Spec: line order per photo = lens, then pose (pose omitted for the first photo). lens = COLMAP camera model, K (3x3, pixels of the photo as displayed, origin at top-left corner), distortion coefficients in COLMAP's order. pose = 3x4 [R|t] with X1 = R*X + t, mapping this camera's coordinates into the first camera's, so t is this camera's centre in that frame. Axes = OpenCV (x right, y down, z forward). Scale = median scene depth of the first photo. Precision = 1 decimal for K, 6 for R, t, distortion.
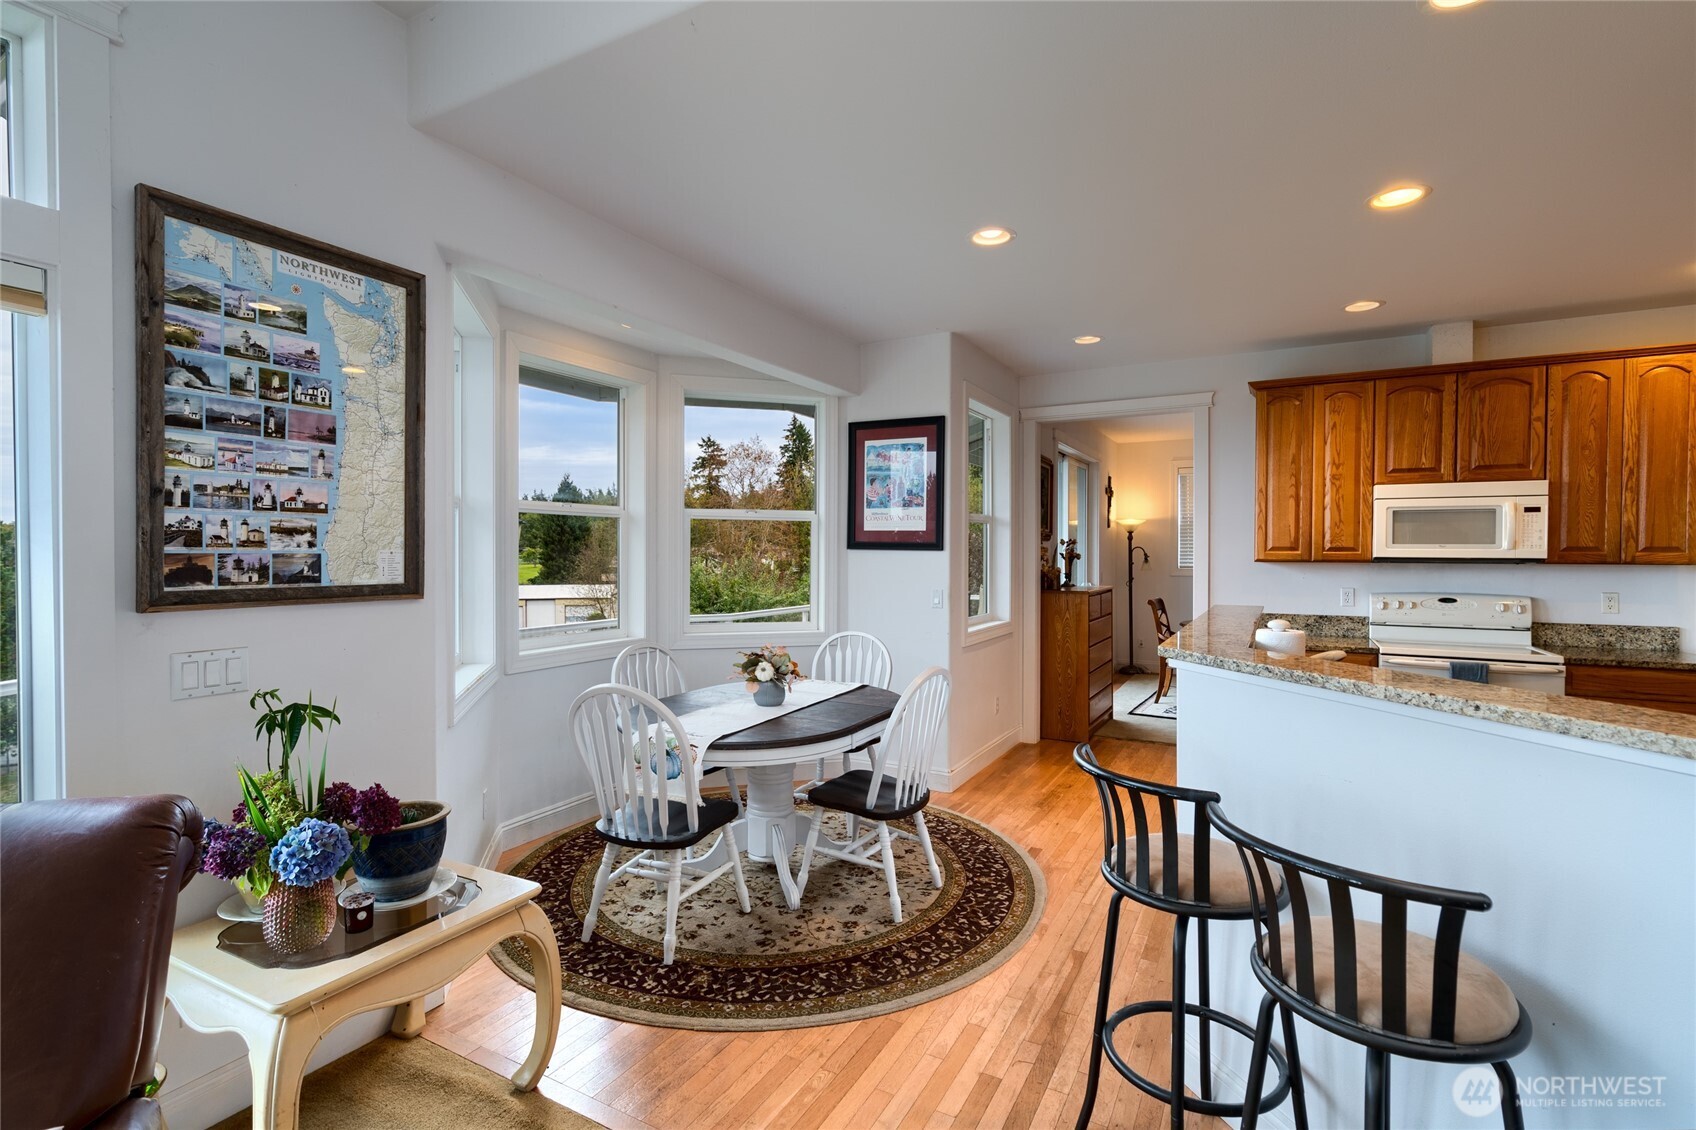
lens RADIAL K [[775.6, 0, 847.9], [0, 775.6, 560.8], [0, 0, 1]] dist [-0.002582, -0.000031]
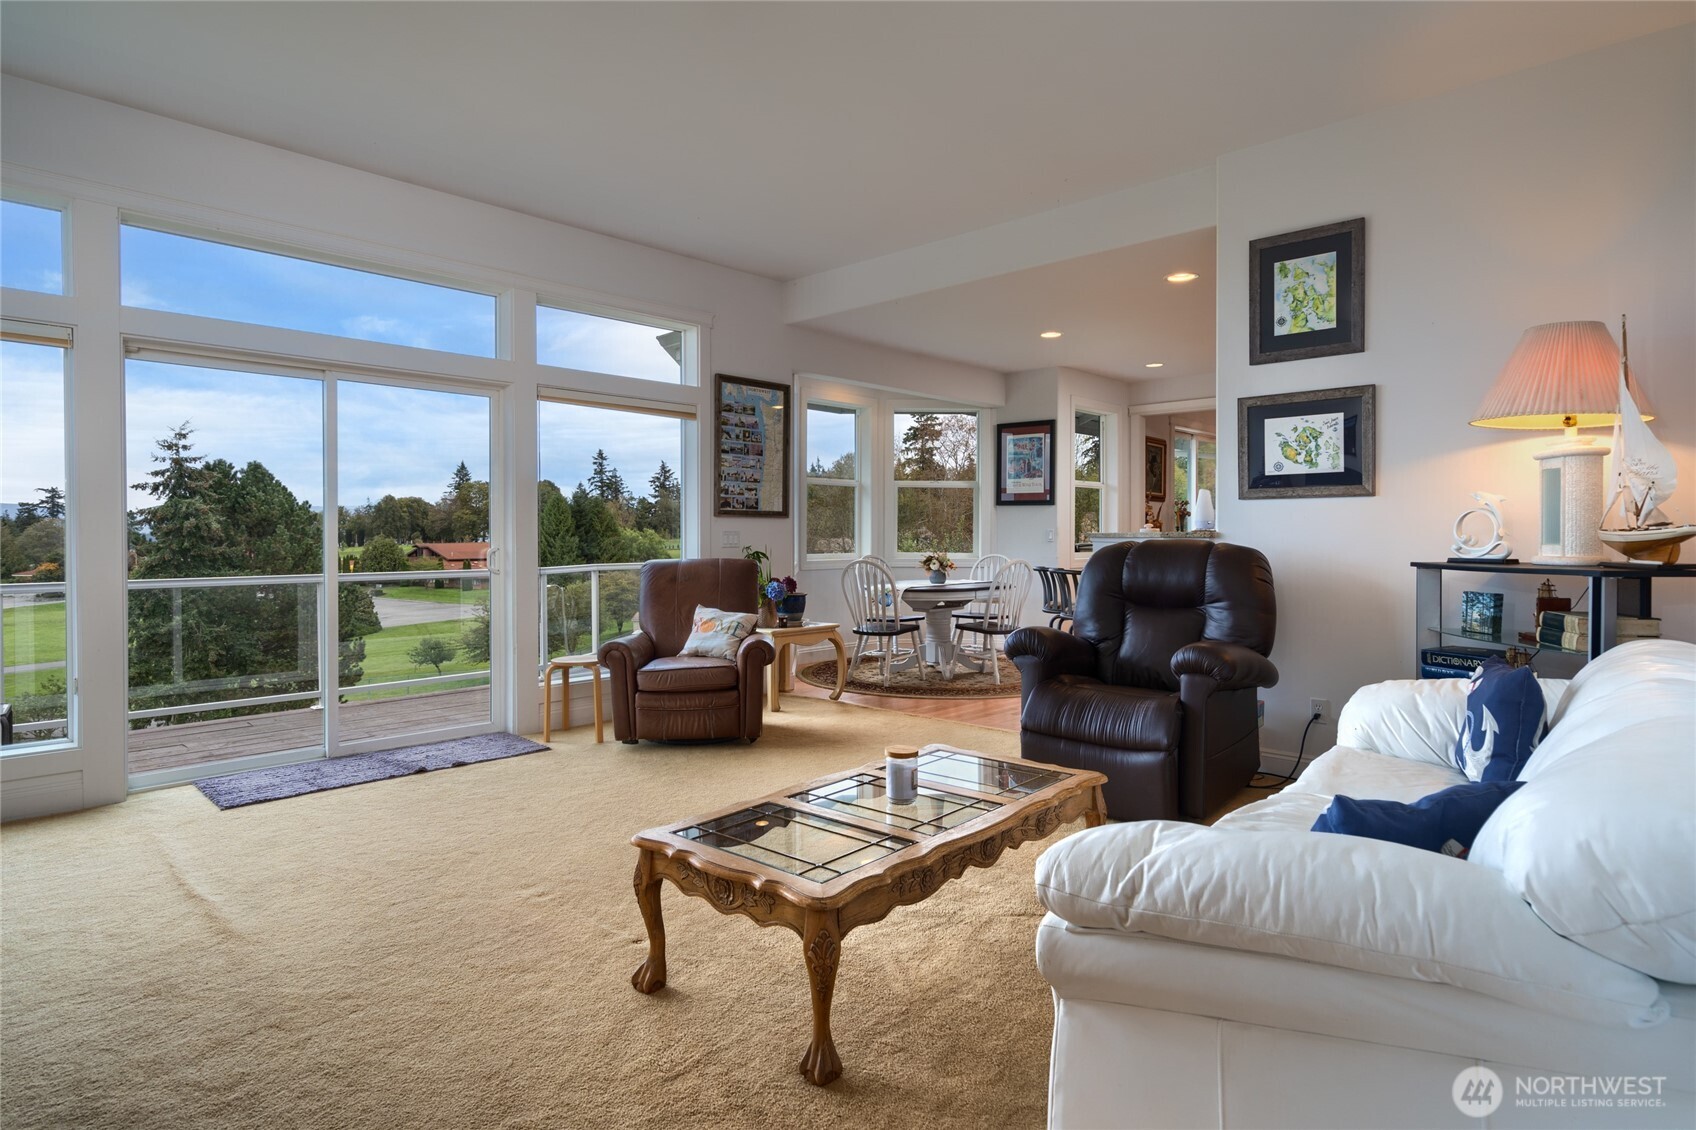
lens RADIAL K [[911.6, 0, 845.8], [0, 911.6, 559.6], [0, 0, 1]] dist [-0.003989, -0.000606]
pose [[0.966172, 0.008486, -0.257761, 0.406859], [-0.004763, 0.999875, 0.015067, 0.151469], [0.257856, -0.013330, 0.966091, -1.920707]]
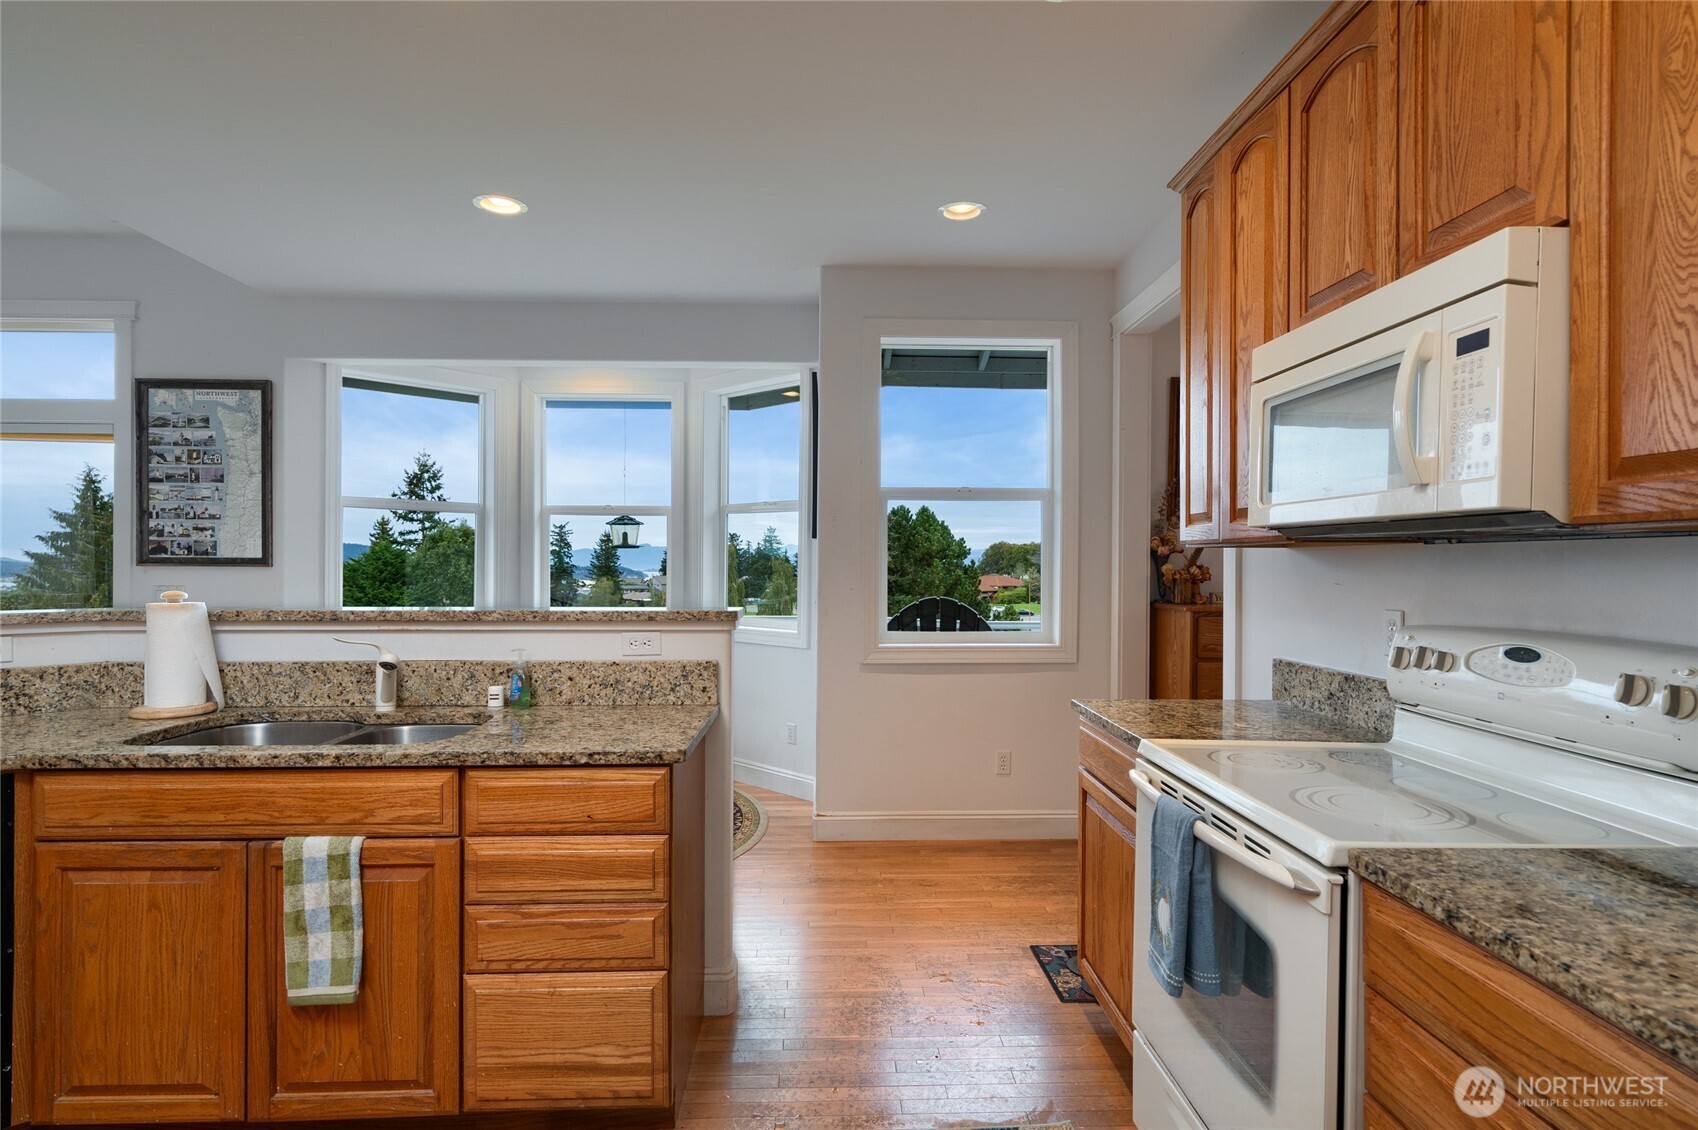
lens RADIAL K [[892.4, 0, 851.0], [0, 892.4, 562.6], [0, 0, 1]] dist [0.005056, 0.002376]
pose [[0.513477, 0.000506, -0.858103, 2.032462], [-0.013689, 0.999877, -0.007602, 0.040651], [0.857994, 0.015650, 0.513421, 1.214917]]
